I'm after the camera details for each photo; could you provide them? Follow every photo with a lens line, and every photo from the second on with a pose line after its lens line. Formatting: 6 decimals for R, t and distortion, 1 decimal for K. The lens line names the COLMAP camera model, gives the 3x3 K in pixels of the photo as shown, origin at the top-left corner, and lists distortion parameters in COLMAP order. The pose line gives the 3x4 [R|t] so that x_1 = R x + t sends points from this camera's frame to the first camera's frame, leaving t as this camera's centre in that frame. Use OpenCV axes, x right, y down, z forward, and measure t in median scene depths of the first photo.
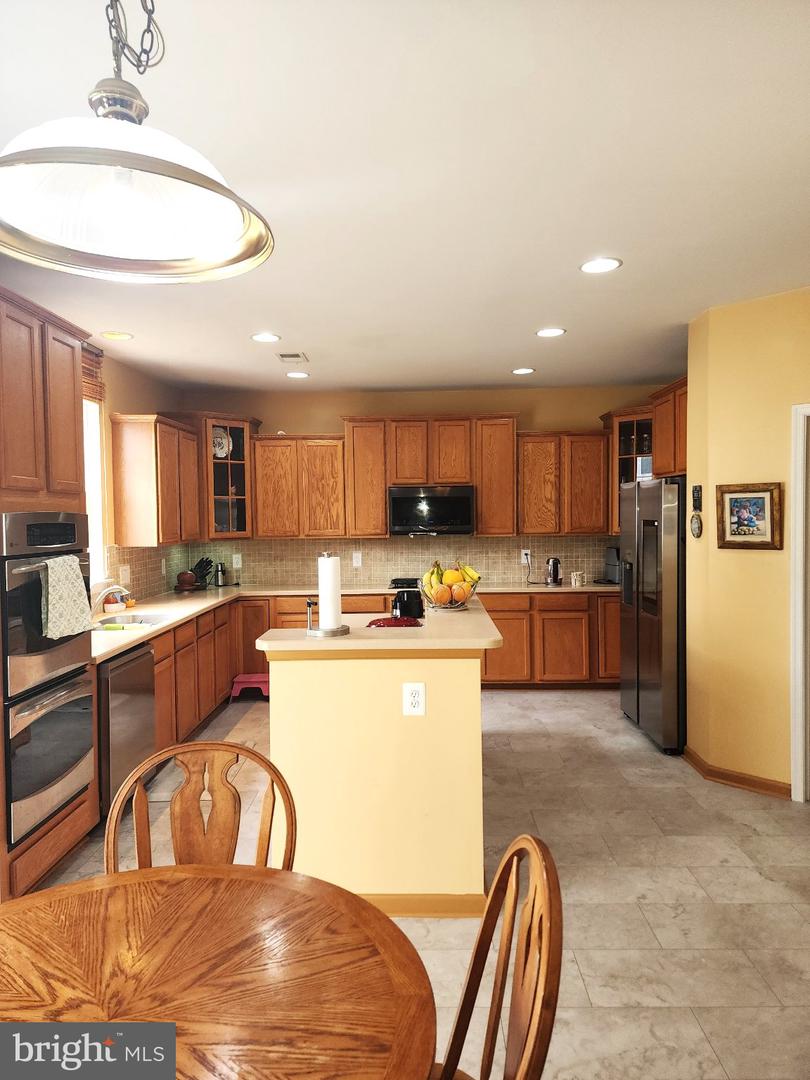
lens RADIAL K [[728.1, 0, 406.7], [0, 728.1, 524.1], [0, 0, 1]] dist [0.062488, -0.057148]
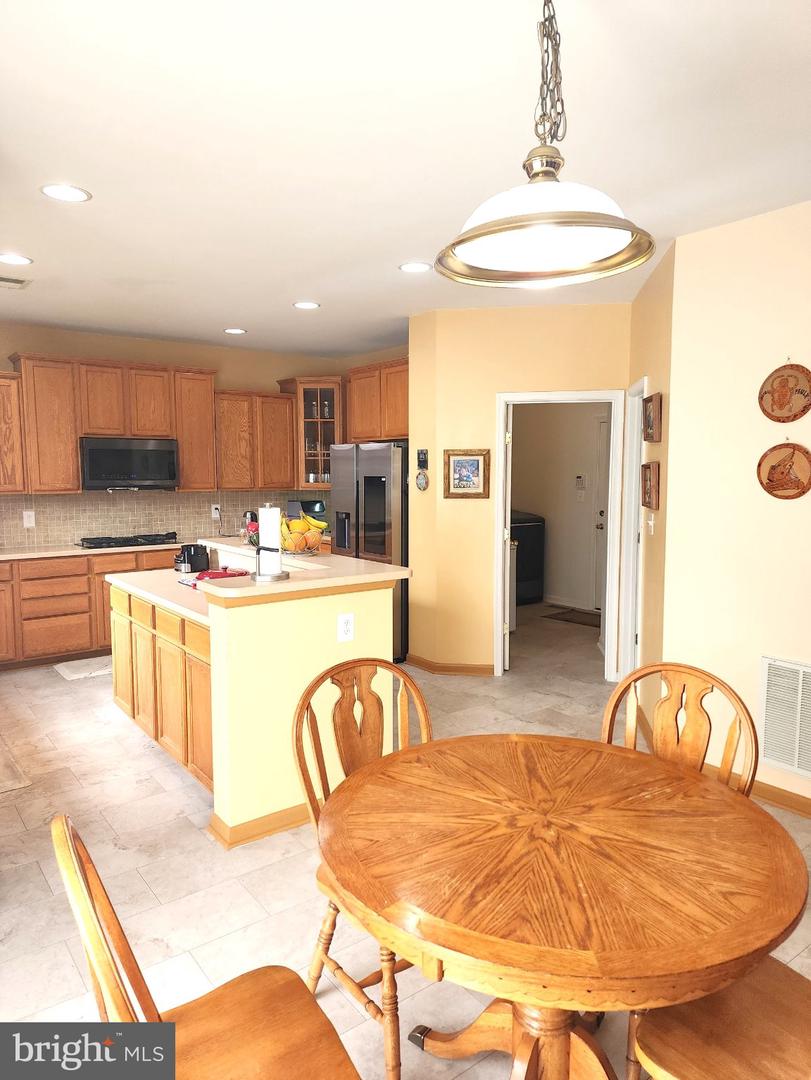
lens RADIAL K [[728.1, 0, 424.5], [0, 728.1, 523.7], [0, 0, 1]] dist [0.062488, -0.057148]
pose [[0.777048, -0.032803, 0.628586, -0.279218], [-0.003237, 0.998420, 0.056104, 0.003848], [-0.629433, -0.045630, 0.775714, 0.011554]]
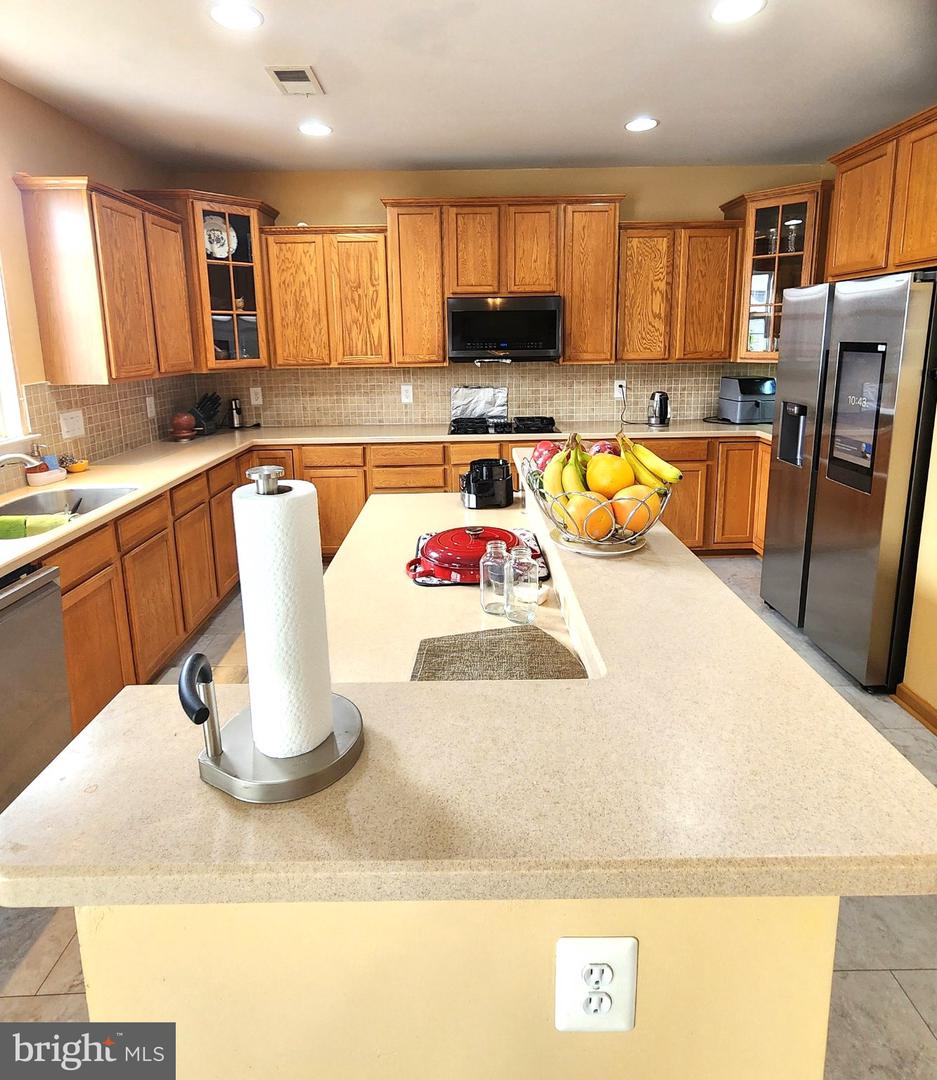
lens RADIAL K [[611.6, 0, 466.5], [0, 611.6, 450.5], [0, 0, 1]] dist [-0.010793, 0.000857]
pose [[0.999764, -0.006451, 0.020766, -0.019554], [0.002859, 0.985691, 0.168539, -0.002168], [-0.021556, -0.168440, 0.985476, 0.362670]]
